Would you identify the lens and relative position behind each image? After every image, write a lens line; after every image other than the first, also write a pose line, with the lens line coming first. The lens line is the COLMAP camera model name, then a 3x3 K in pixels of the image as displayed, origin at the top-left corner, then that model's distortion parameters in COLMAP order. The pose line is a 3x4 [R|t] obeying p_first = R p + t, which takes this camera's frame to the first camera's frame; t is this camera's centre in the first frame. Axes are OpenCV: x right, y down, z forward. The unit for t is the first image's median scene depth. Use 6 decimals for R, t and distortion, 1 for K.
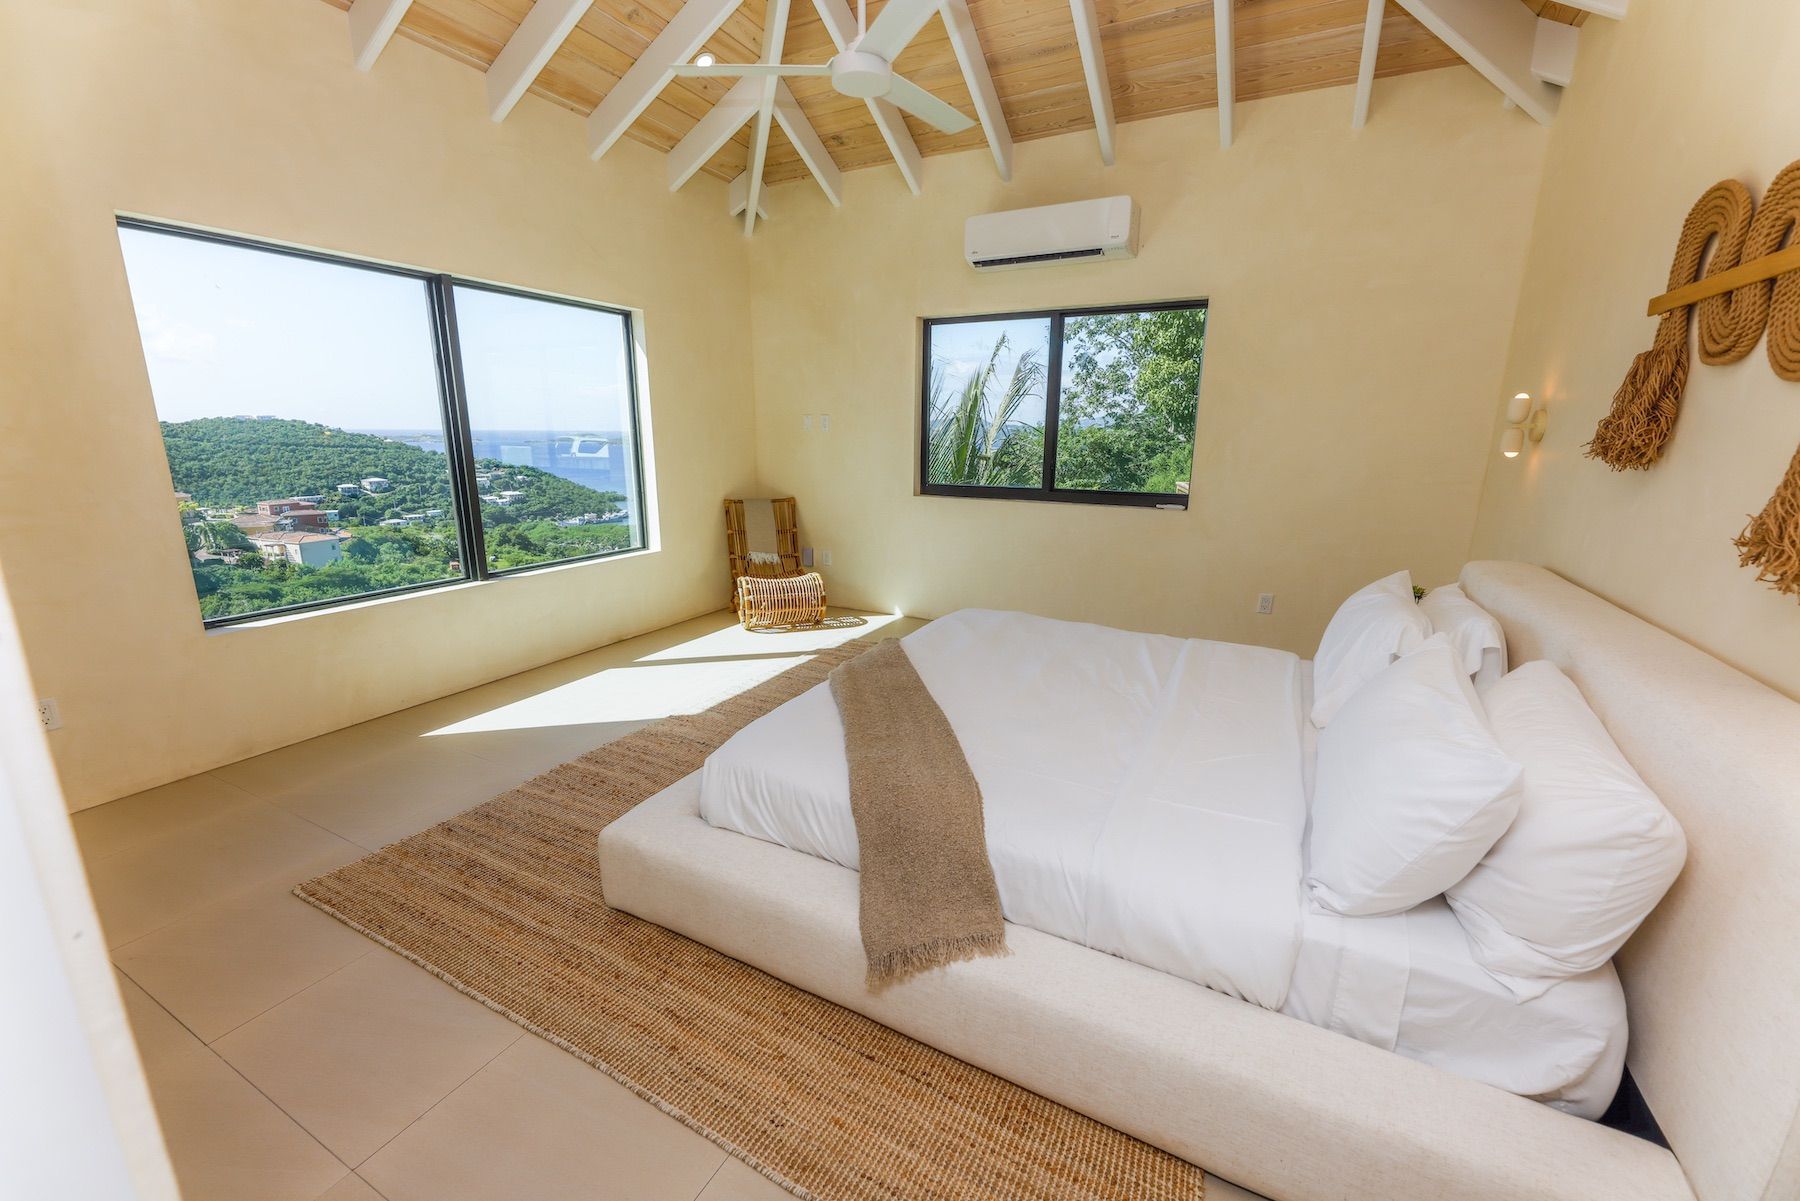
lens RADIAL K [[735.5, 0, 898.3], [0, 735.5, 601.4], [0, 0, 1]] dist [0.000355, 0.000001]
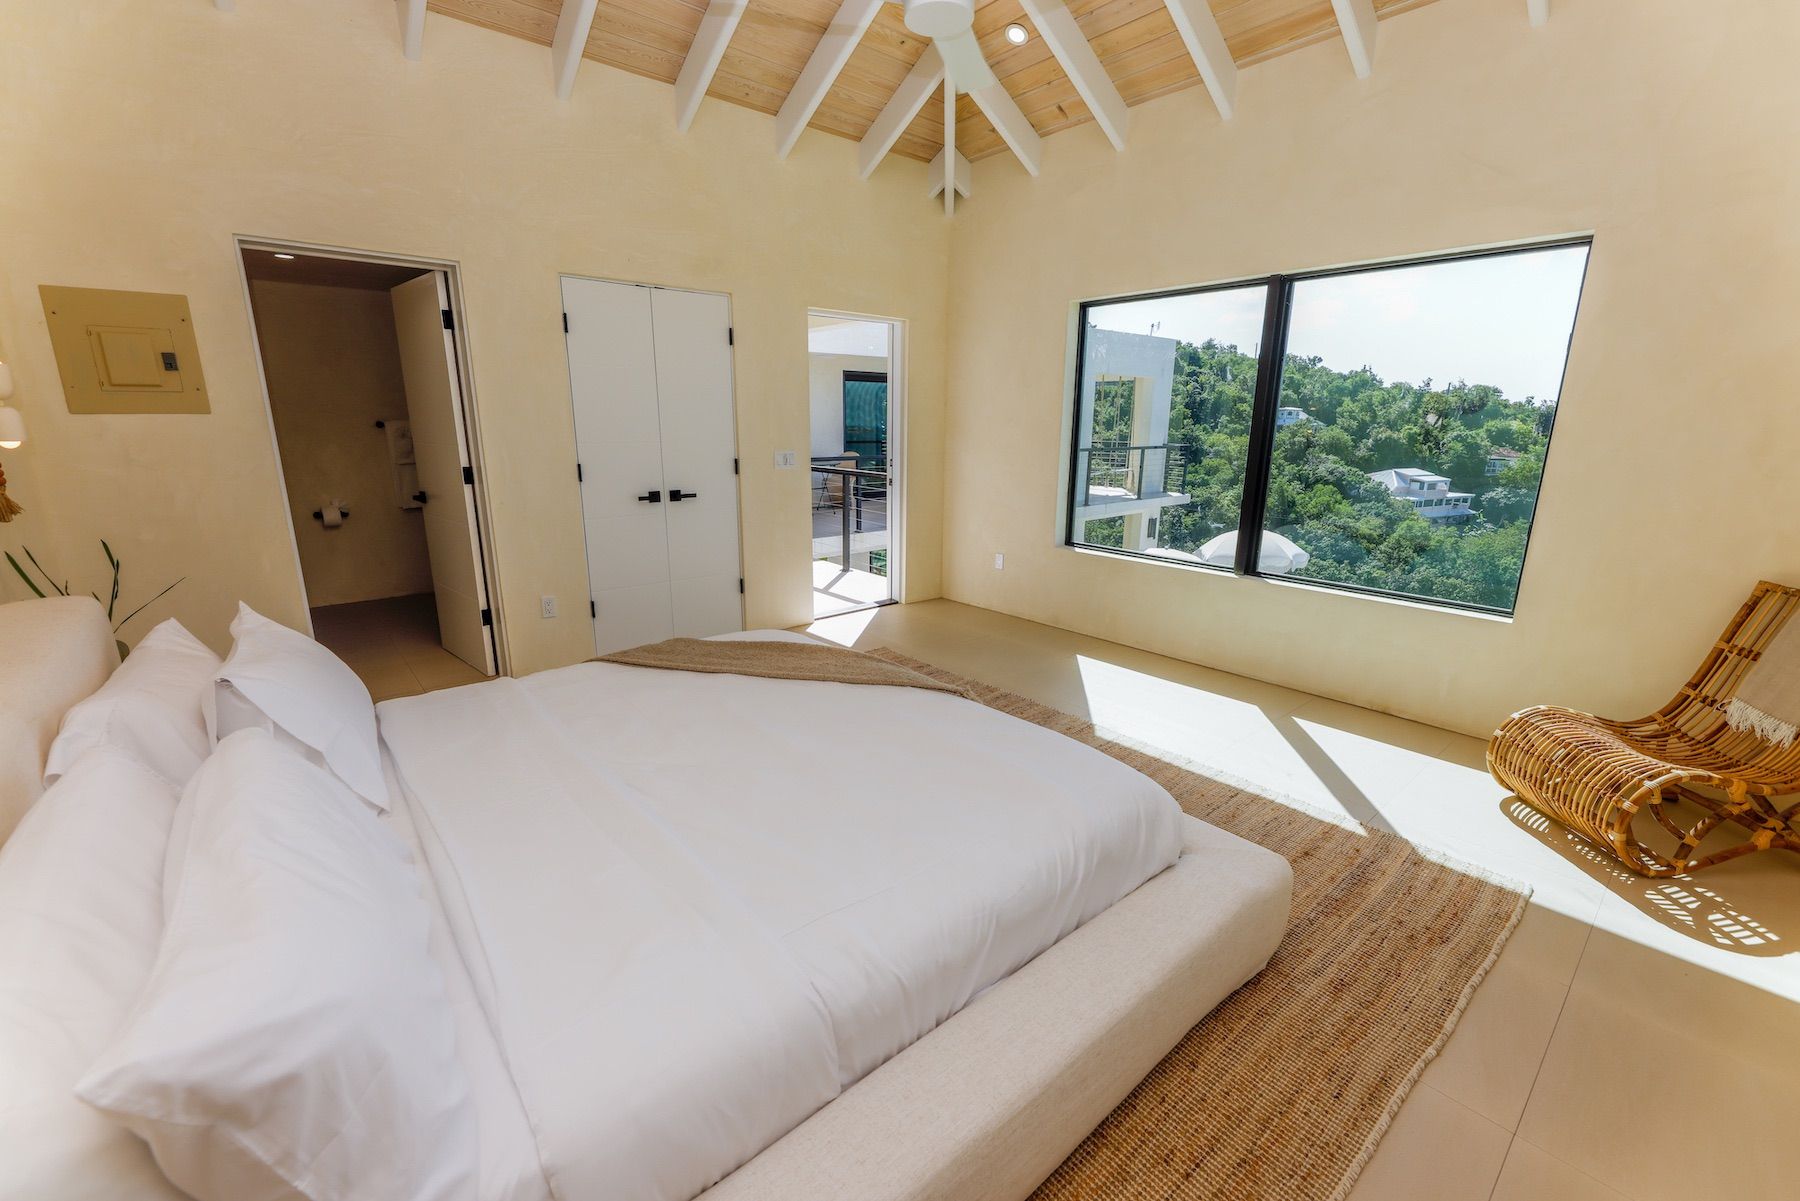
lens RADIAL K [[735.5, 0, 895.6], [0, 735.5, 600.0], [0, 0, 1]] dist [0.000355, 0.000001]
pose [[-0.374931, 0.208267, -0.903356, 0.531987], [-0.227259, 0.924058, 0.307362, -0.197313], [0.898766, 0.320535, -0.299128, 0.869076]]
